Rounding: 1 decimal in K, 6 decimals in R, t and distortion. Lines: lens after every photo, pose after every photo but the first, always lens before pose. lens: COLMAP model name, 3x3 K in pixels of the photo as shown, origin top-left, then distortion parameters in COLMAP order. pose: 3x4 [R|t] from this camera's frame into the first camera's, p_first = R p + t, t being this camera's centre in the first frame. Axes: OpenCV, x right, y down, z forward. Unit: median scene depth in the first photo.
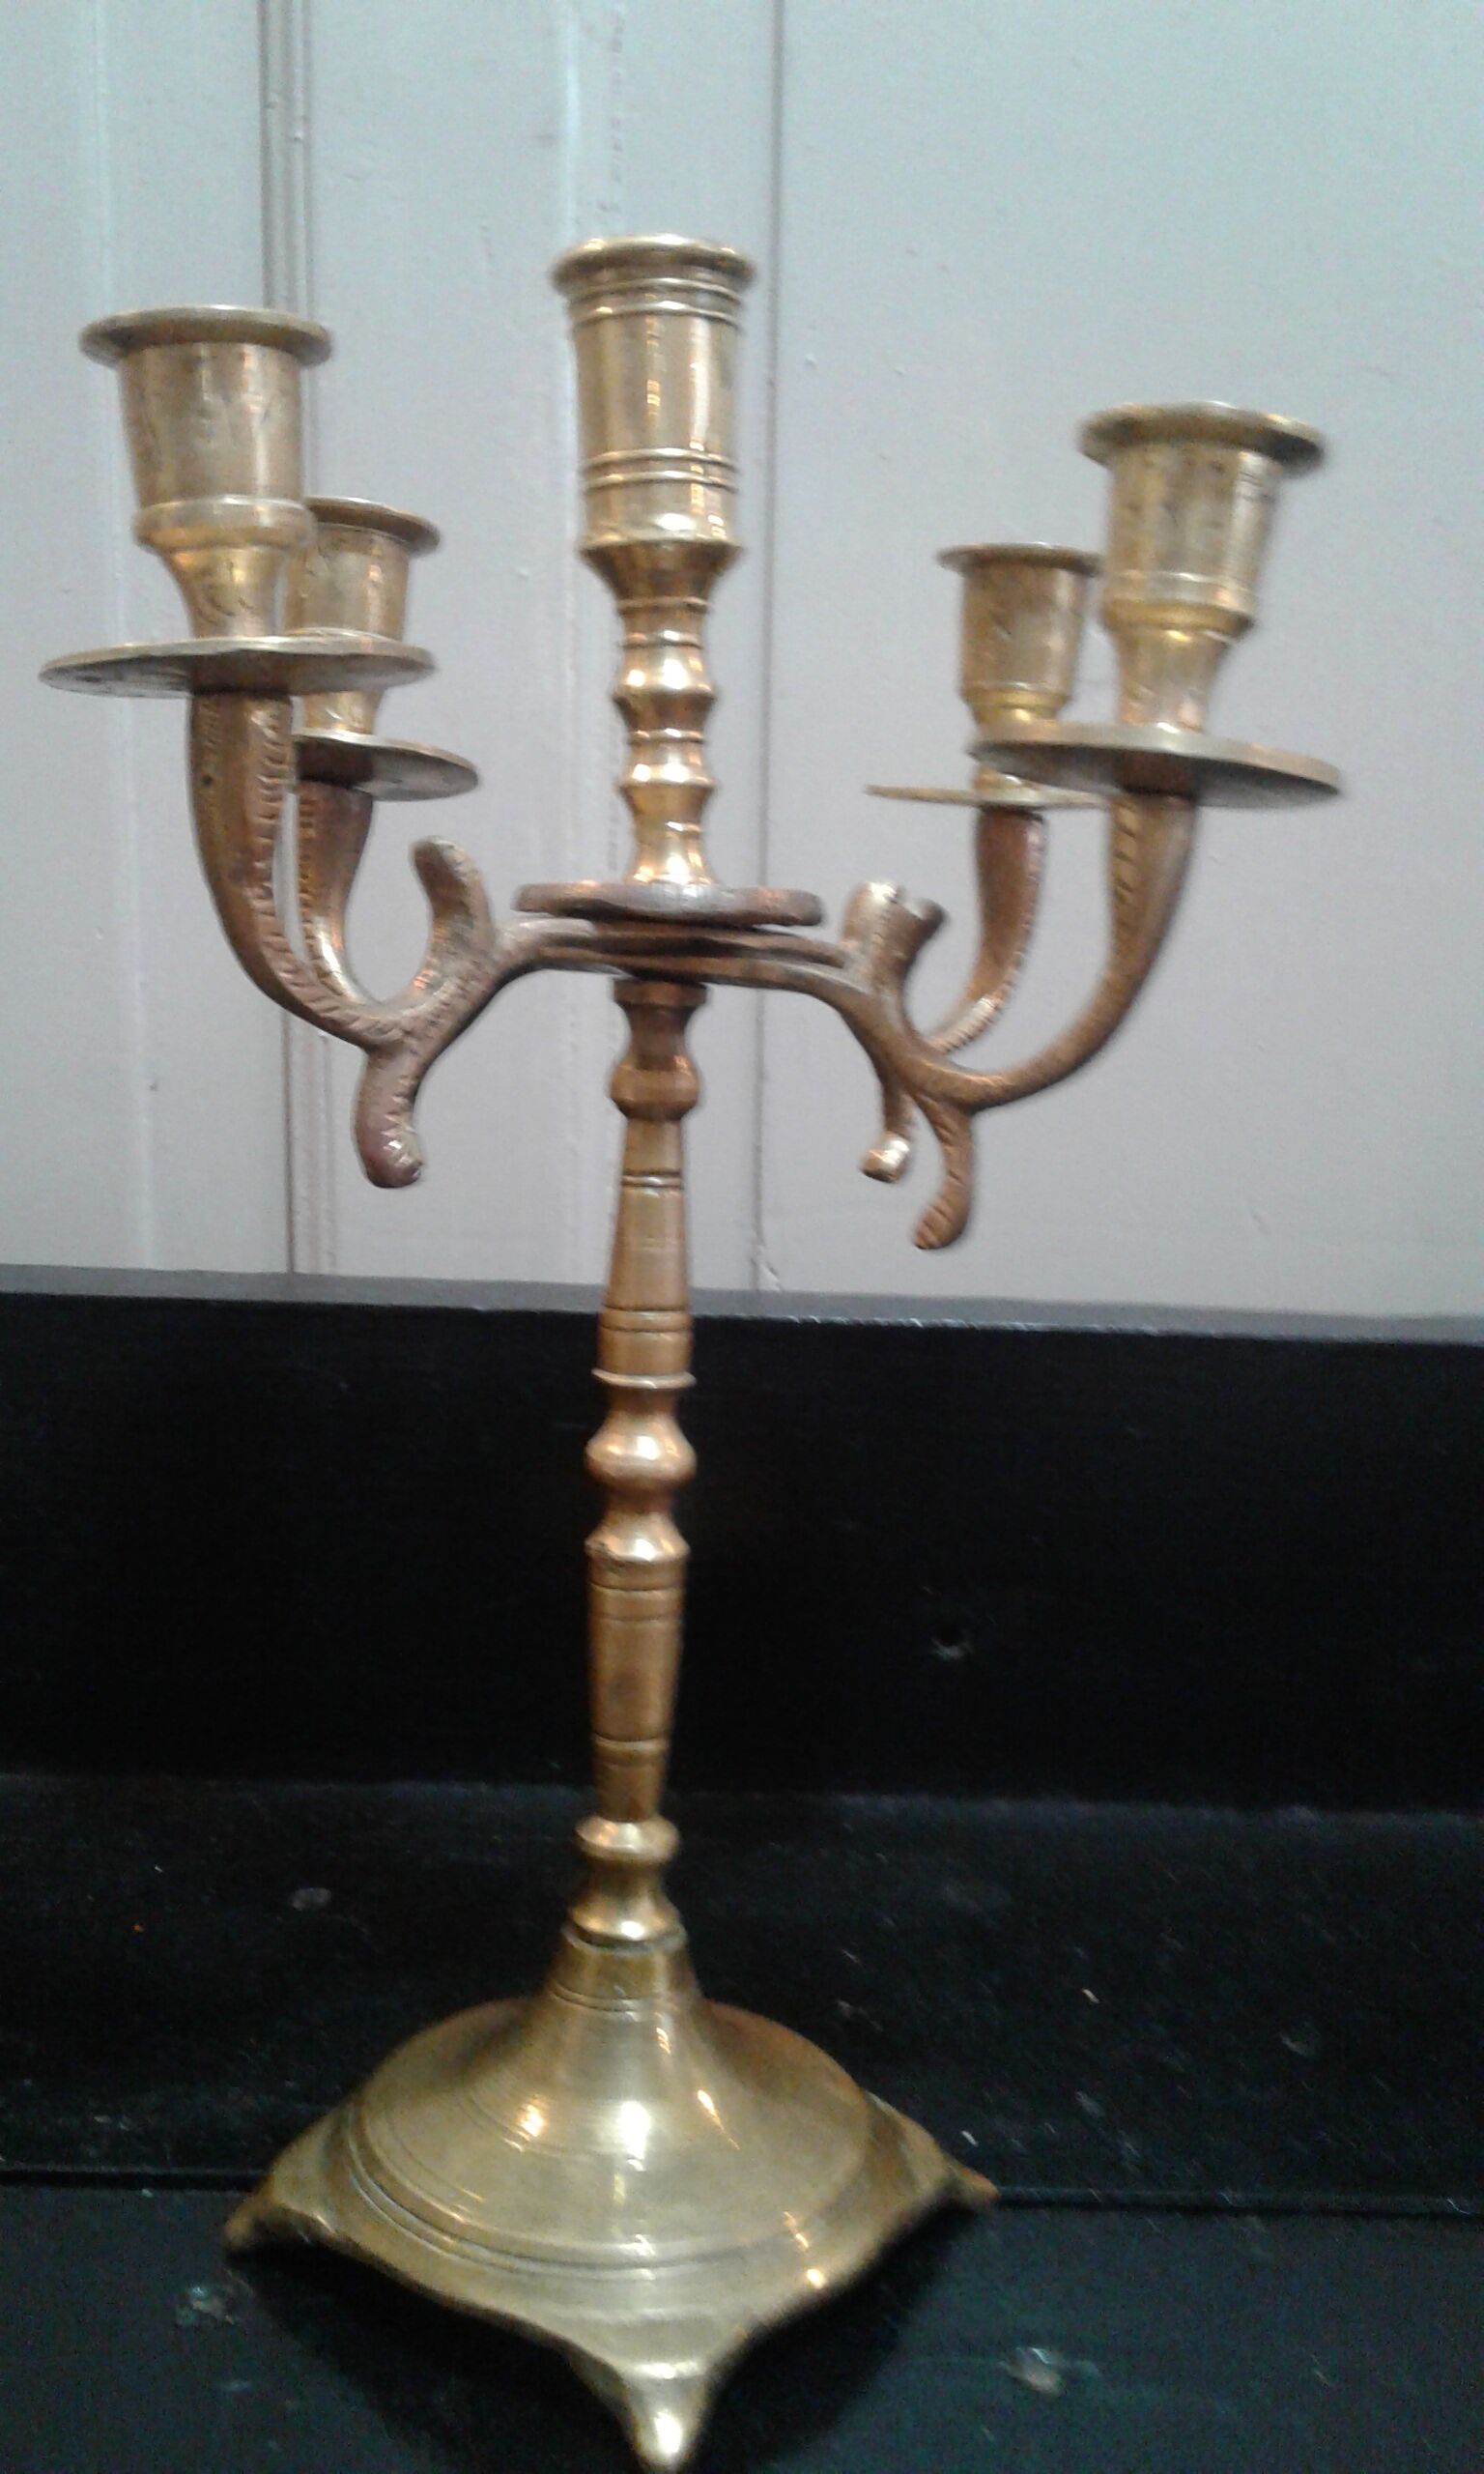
lens RADIAL K [[2325.7, 0, 749.7], [0, 2325.7, 1257.4], [0, 0, 1]] dist [0.025710, 0.000000]
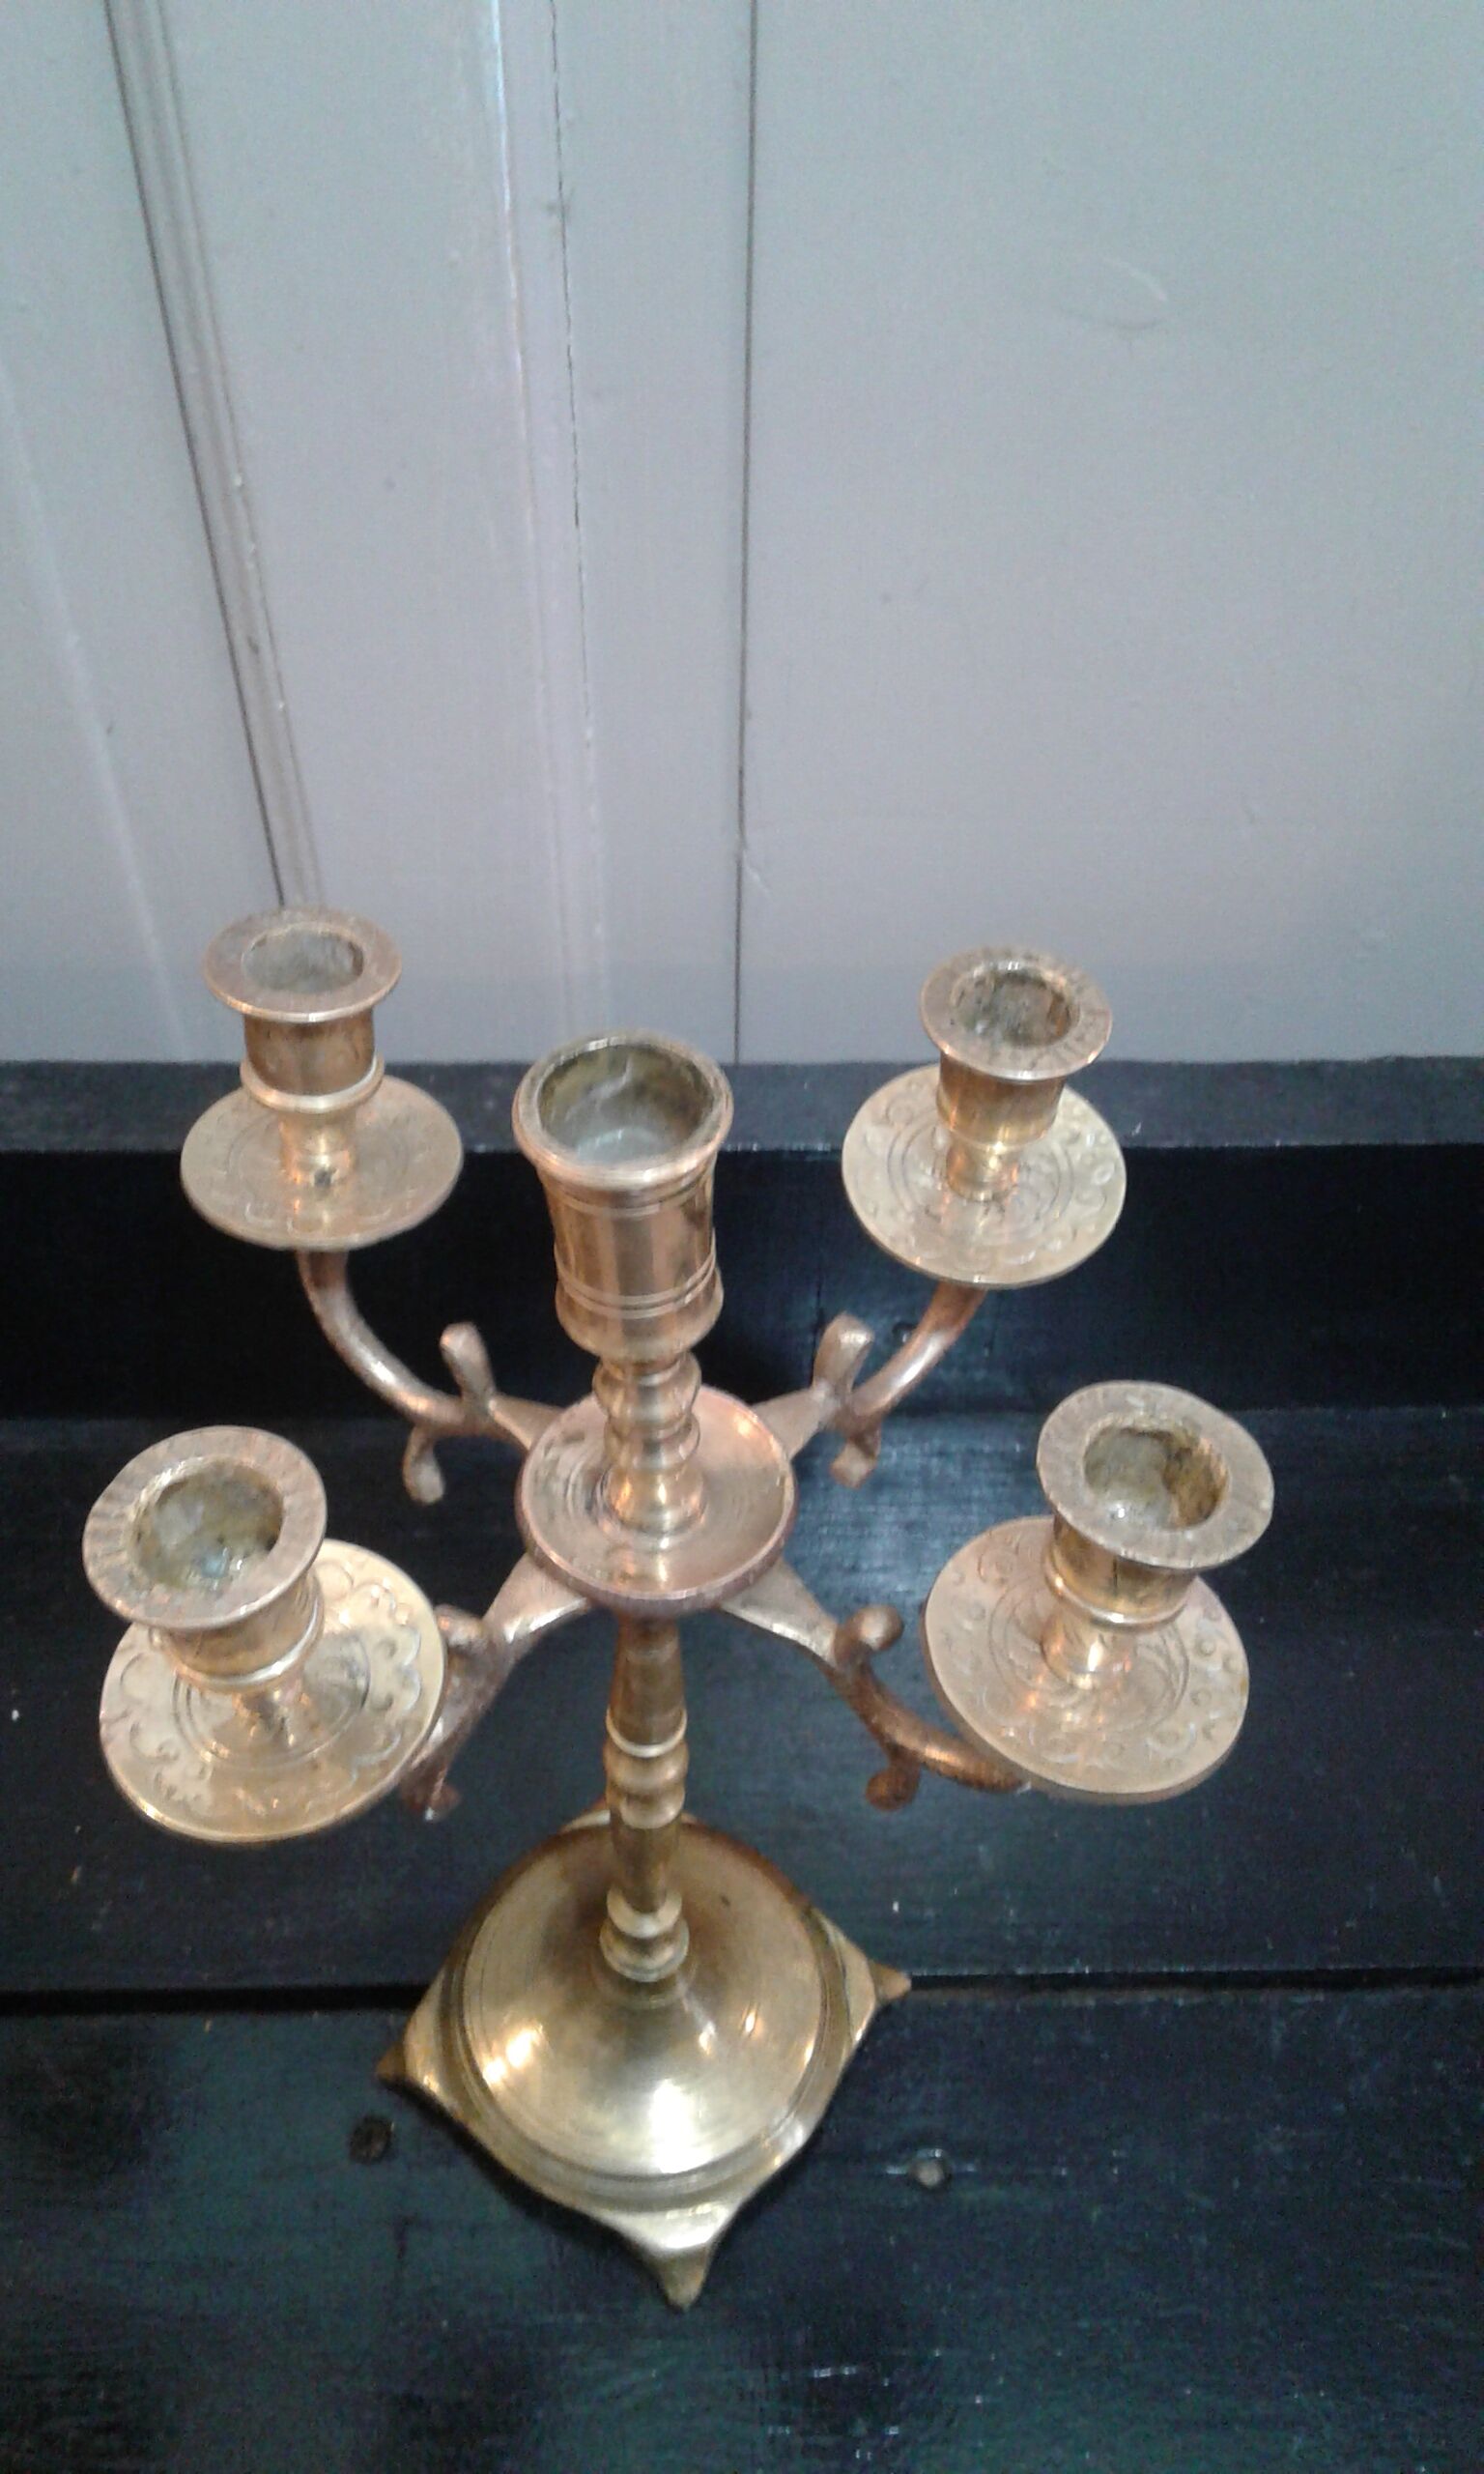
lens RADIAL K [[2325.7, 0, 761.5], [0, 2325.7, 1228.9], [0, 0, 1]] dist [0.025710, 0.000000]
pose [[0.999958, -0.005191, 0.007528, 0.003711], [-0.001006, 0.755755, 0.654854, -0.554583], [-0.009088, -0.654834, 0.755718, 0.142341]]
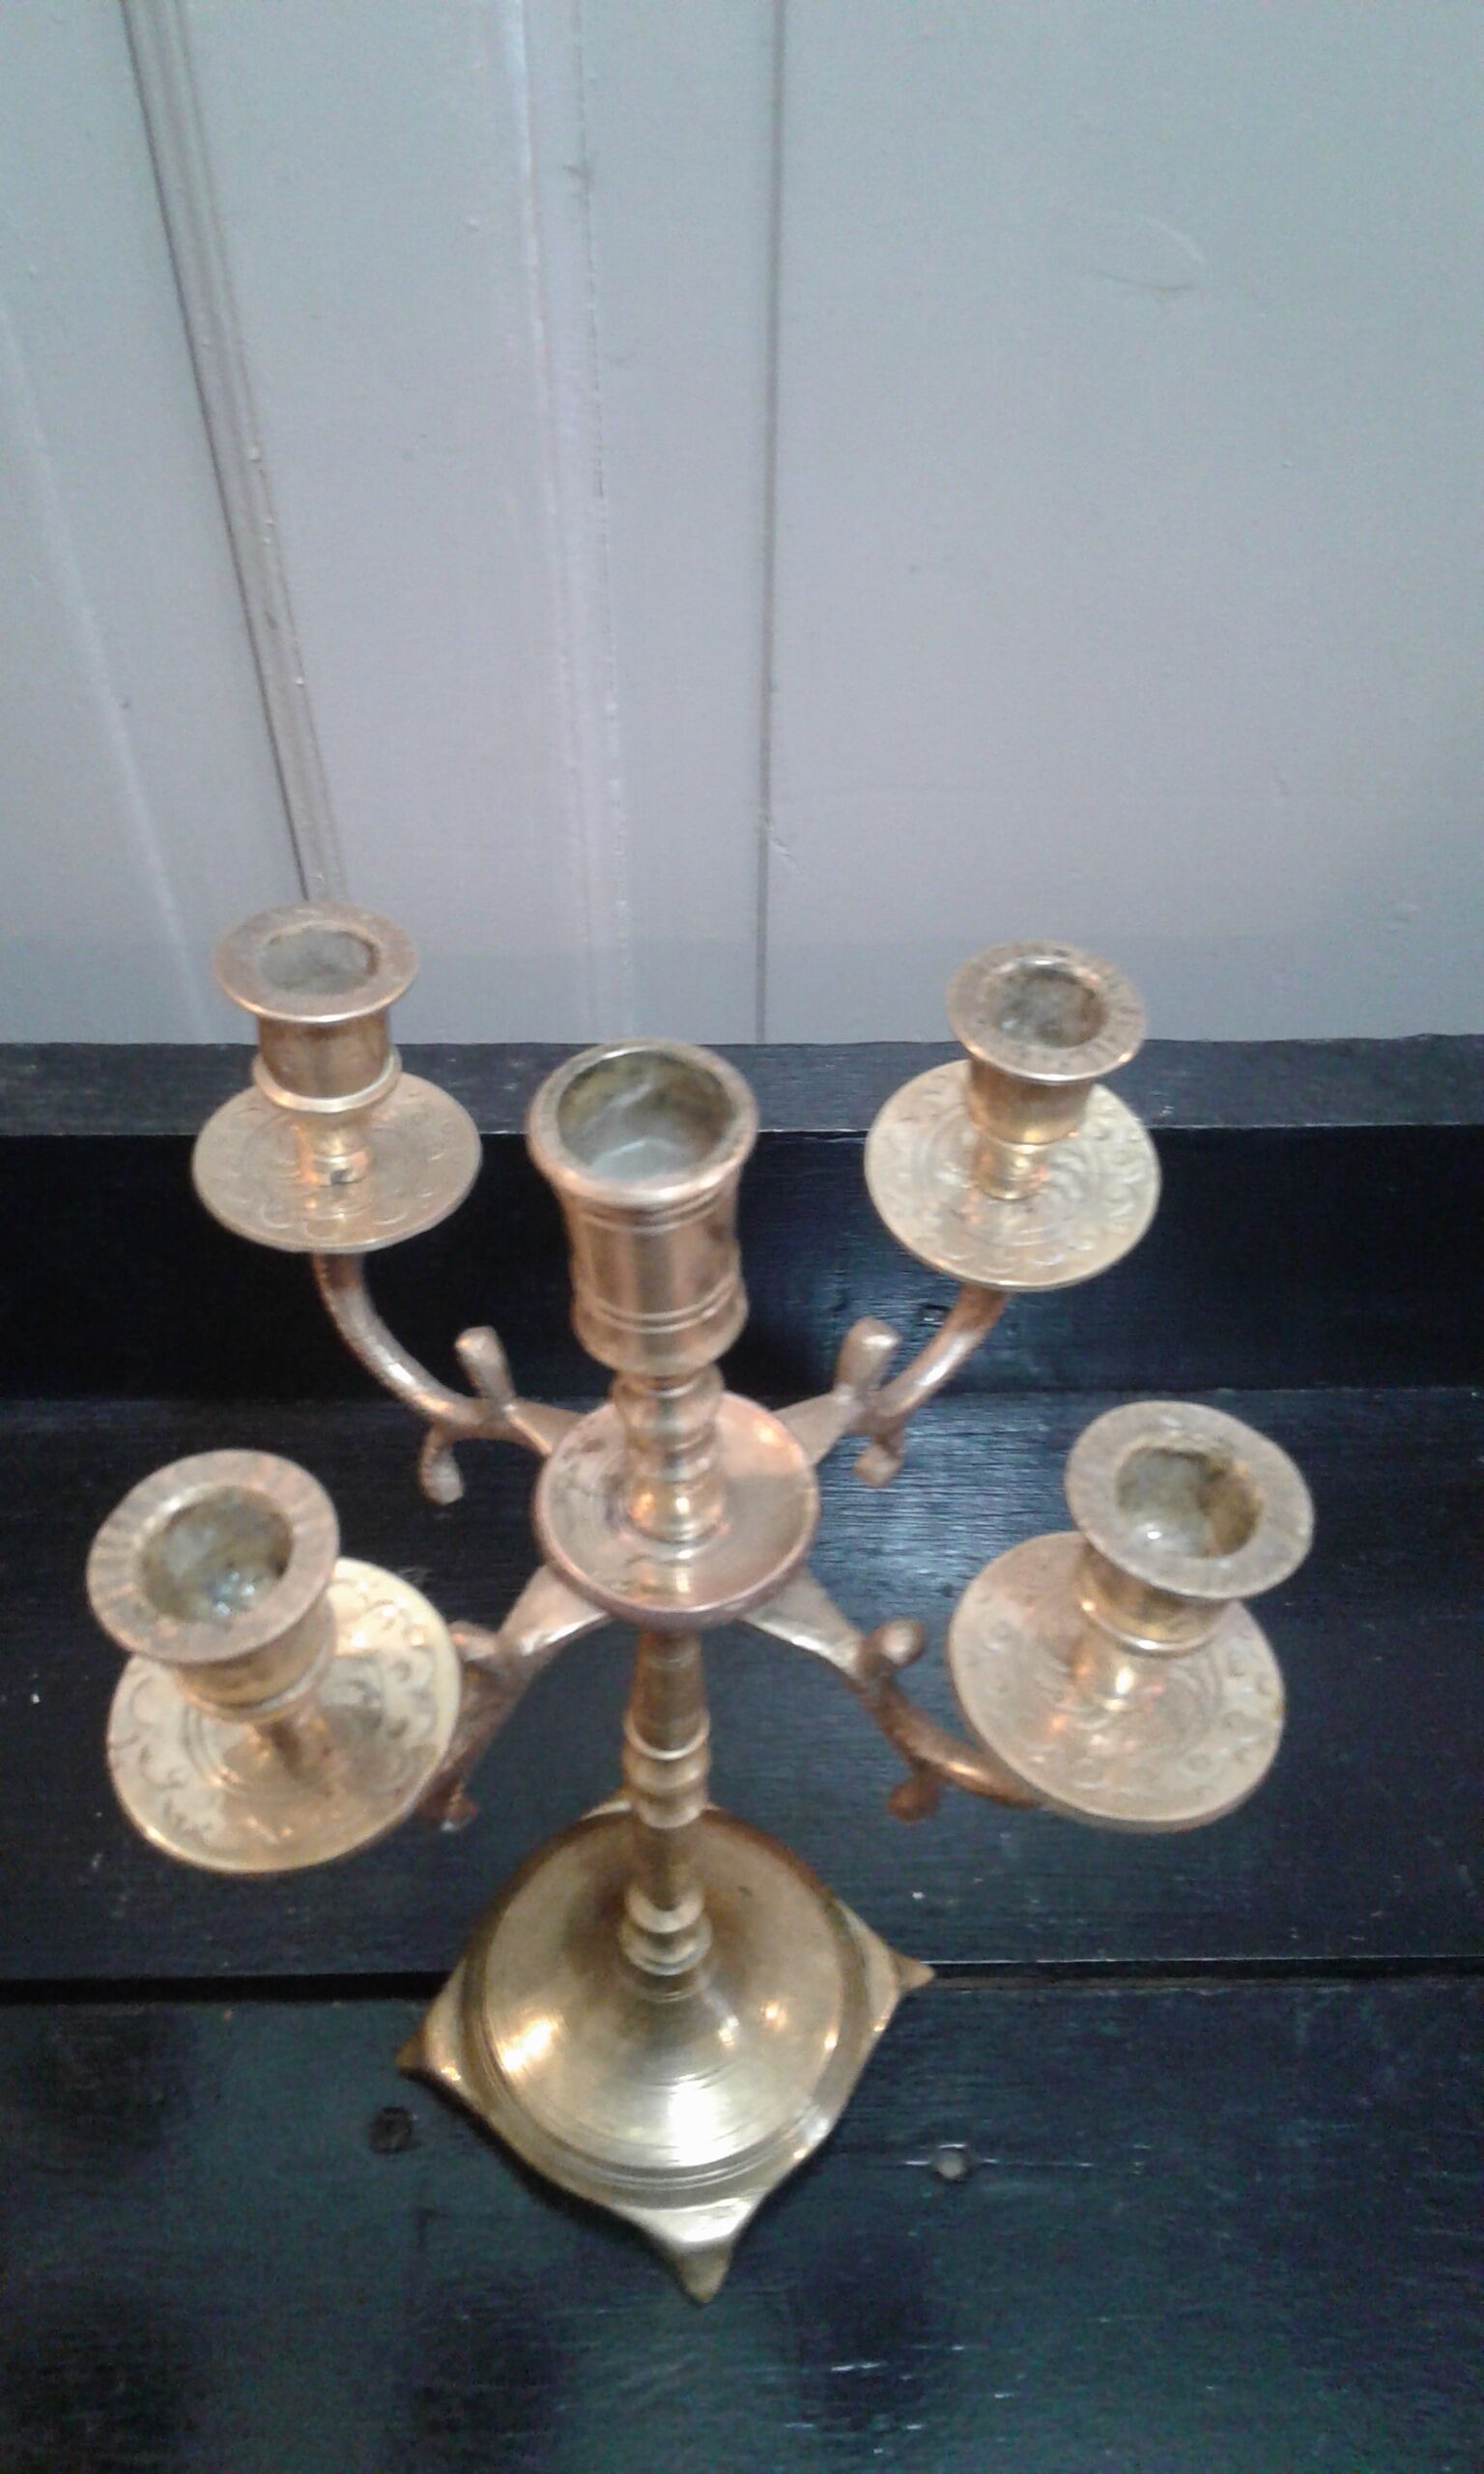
lens RADIAL K [[2325.7, 0, 747.8], [0, 2325.7, 1244.2], [0, 0, 1]] dist [0.025710, 0.000000]
pose [[0.999962, -0.002574, -0.008323, 0.003807], [0.007502, 0.740197, 0.672348, -0.554302], [0.004430, -0.672385, 0.740188, 0.156957]]
